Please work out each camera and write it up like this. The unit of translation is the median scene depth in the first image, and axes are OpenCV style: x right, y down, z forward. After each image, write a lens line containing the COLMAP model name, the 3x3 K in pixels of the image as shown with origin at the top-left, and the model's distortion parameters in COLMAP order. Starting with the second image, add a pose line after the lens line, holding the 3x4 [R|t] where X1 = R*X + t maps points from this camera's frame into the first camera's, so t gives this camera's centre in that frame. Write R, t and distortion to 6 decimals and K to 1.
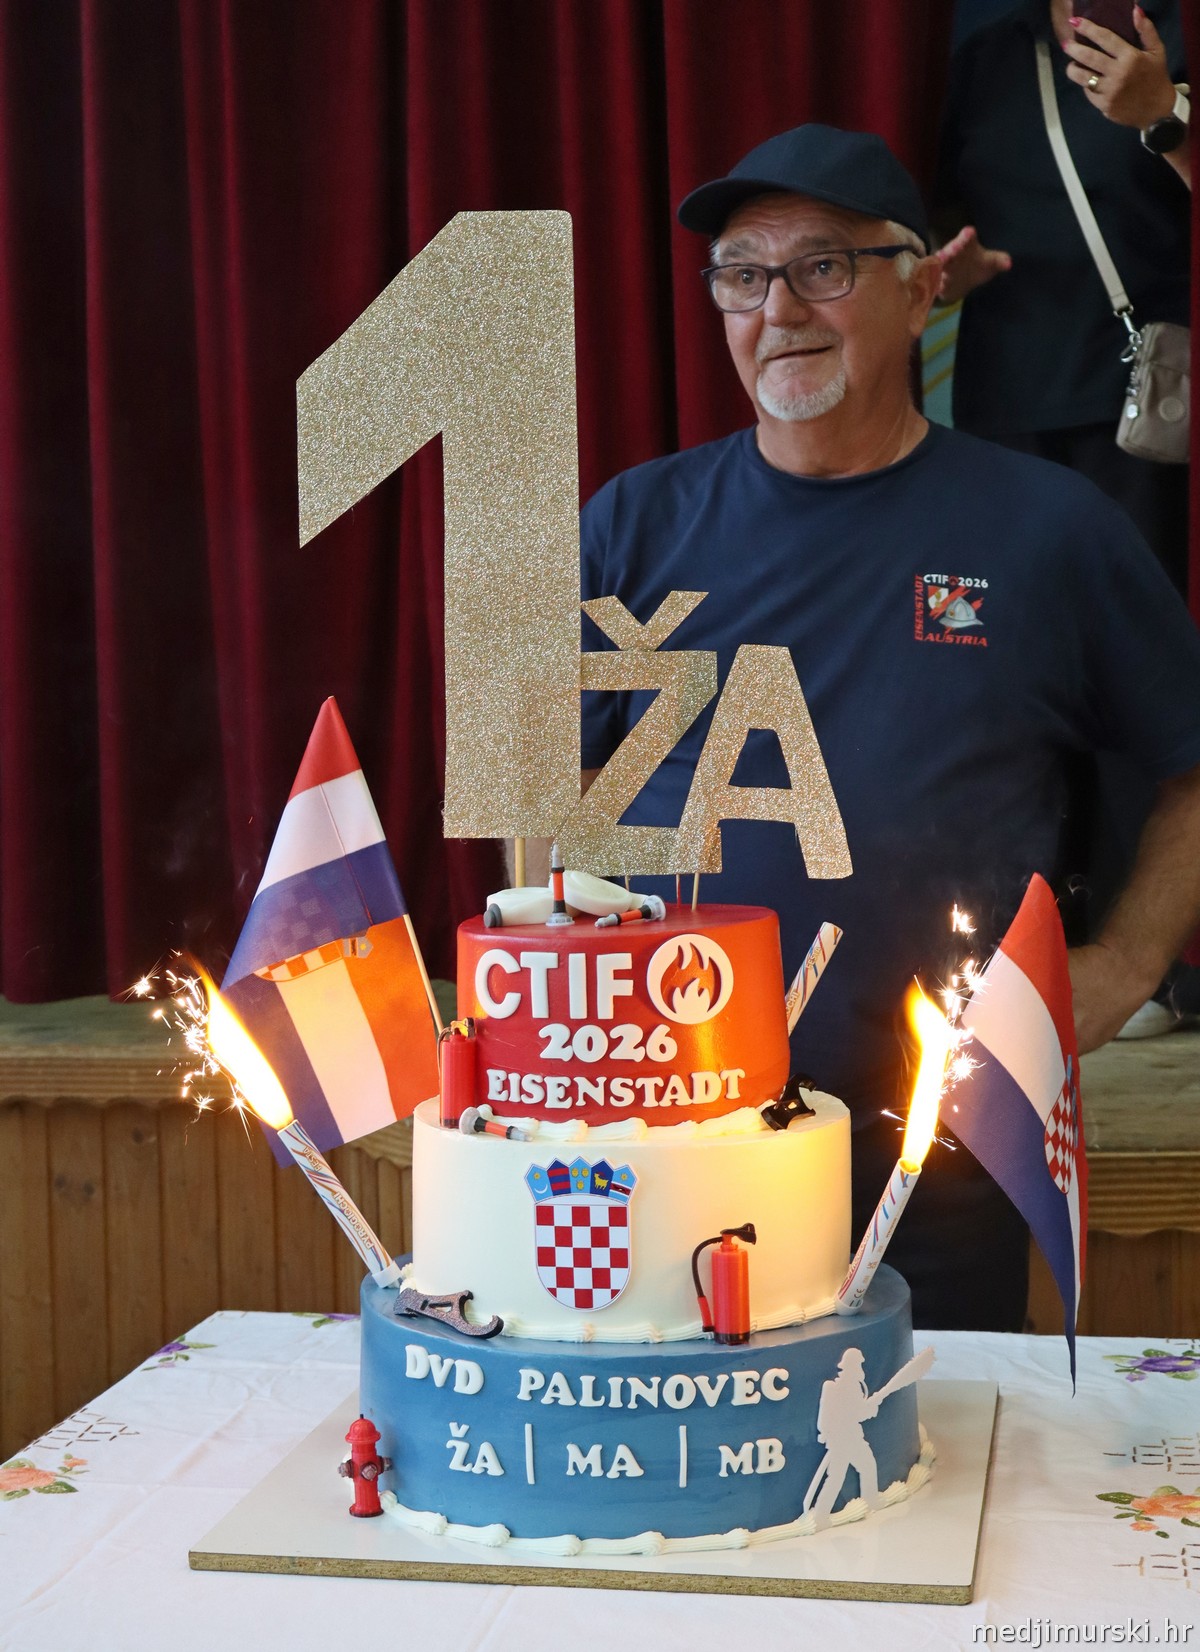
lens RADIAL K [[2539.5, 0, 600.0], [0, 2539.5, 826.0], [0, 0, 1]] dist [-0.010418, 0.018230]
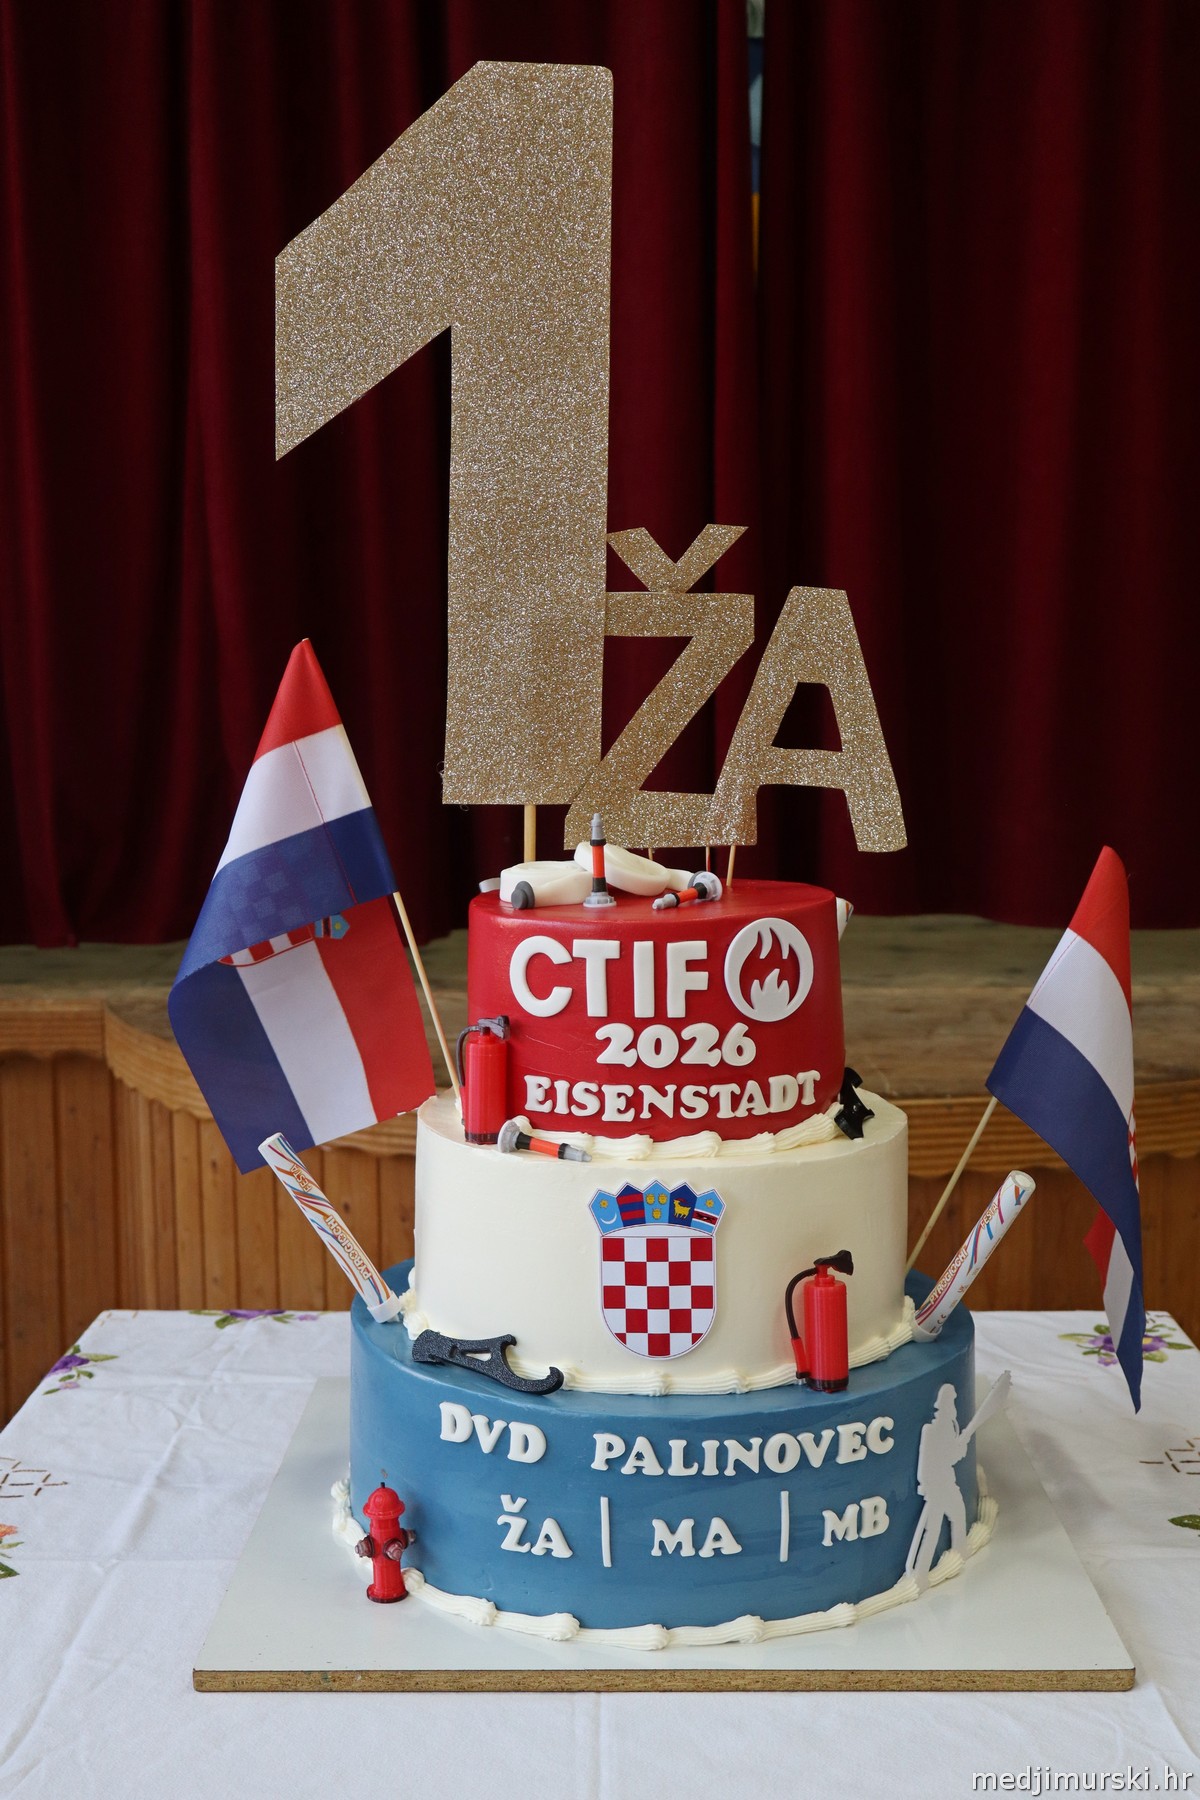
lens RADIAL K [[2067.9, 0, 600.0], [0, 2067.9, 900.0], [0, 0, 1]] dist [0.007505, -0.015874]
pose [[0.984231, -0.003992, 0.176844, -0.146081], [-0.005475, 0.998579, 0.053012, -0.000404], [-0.176804, -0.053145, 0.982810, 0.320360]]
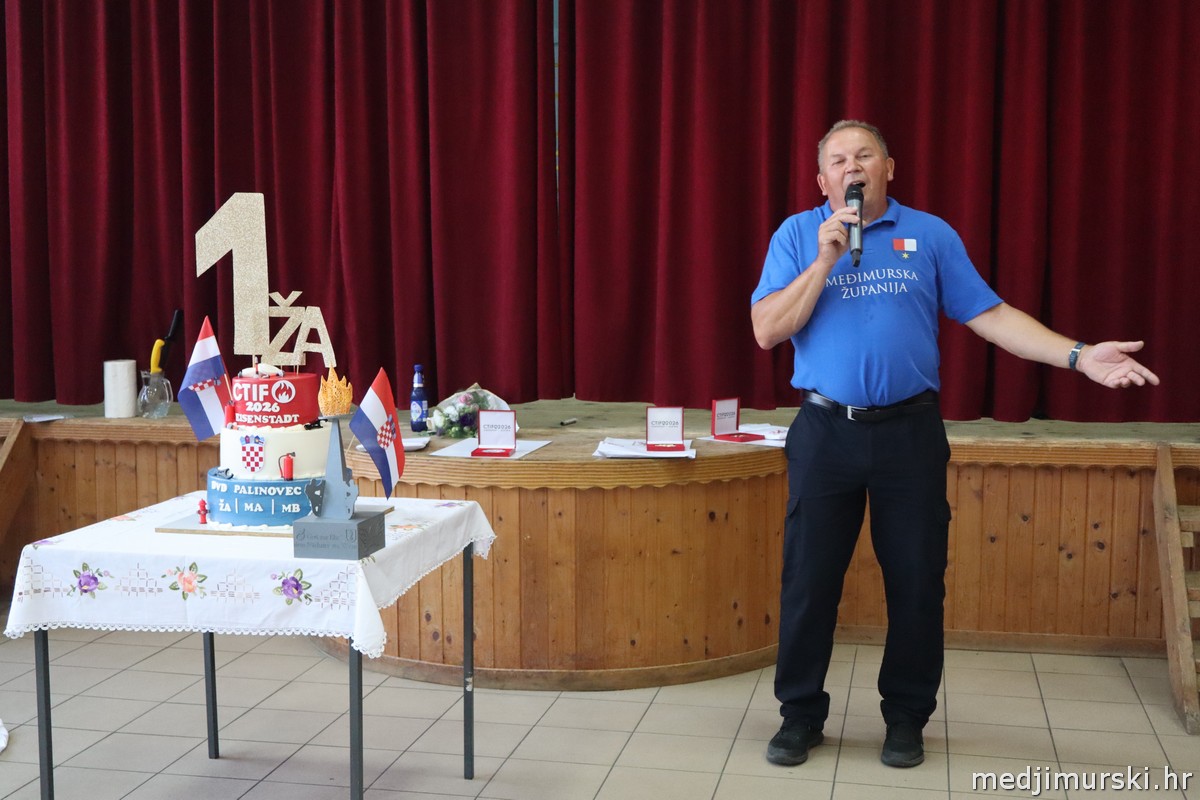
lens RADIAL K [[1485.2, 0, 600.0], [0, 1485.2, 400.0], [0, 0, 1]] dist [-0.013118, -0.000205]
pose [[0.999505, 0.024087, -0.020225, 0.583887], [-0.023125, 0.998651, 0.046484, -0.046869], [0.021318, -0.045993, 0.998714, -1.331041]]
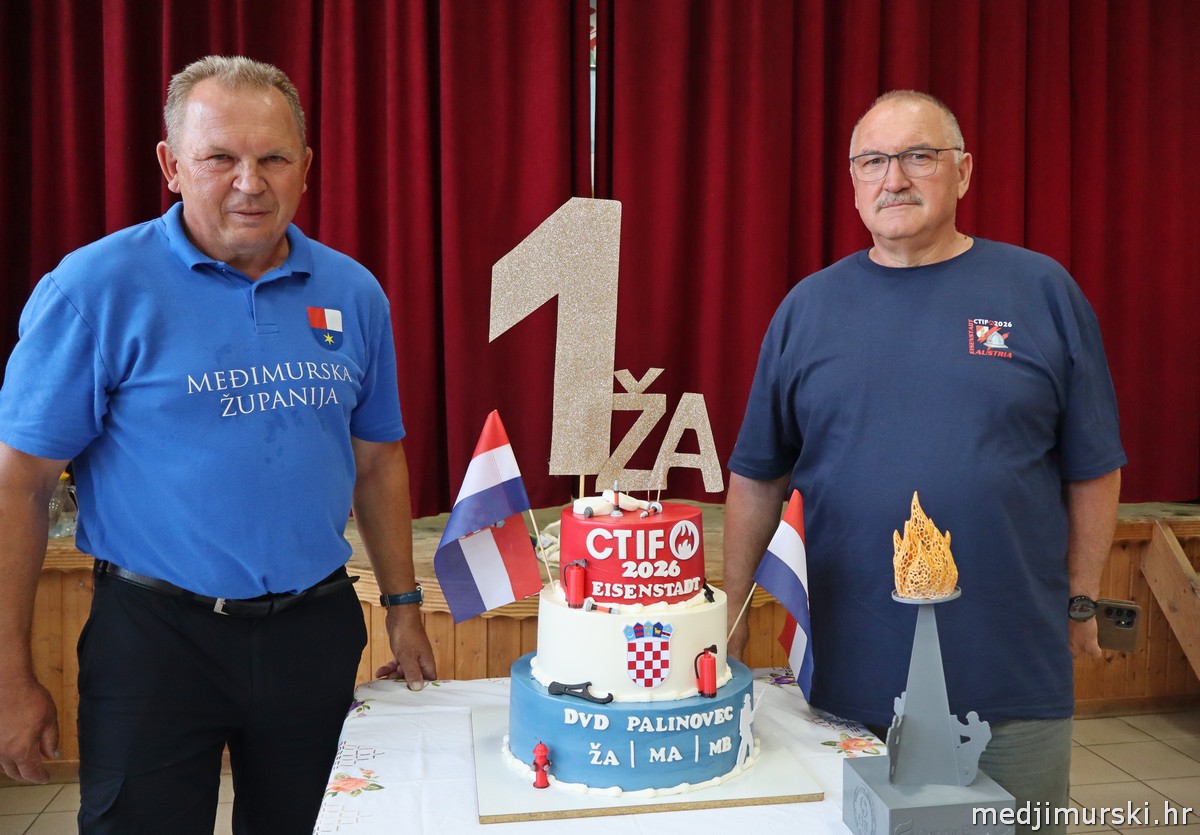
lens RADIAL K [[1053.0, 0, 638.1], [0, 1053.0, 417.4], [0, 0, 1]] dist [-0.009883, 0.000575]
pose [[0.932572, 0.011754, 0.360791, -0.352435], [-0.012136, 0.999926, -0.001207, -0.049805], [-0.360779, -0.003253, 0.932646, 0.121217]]
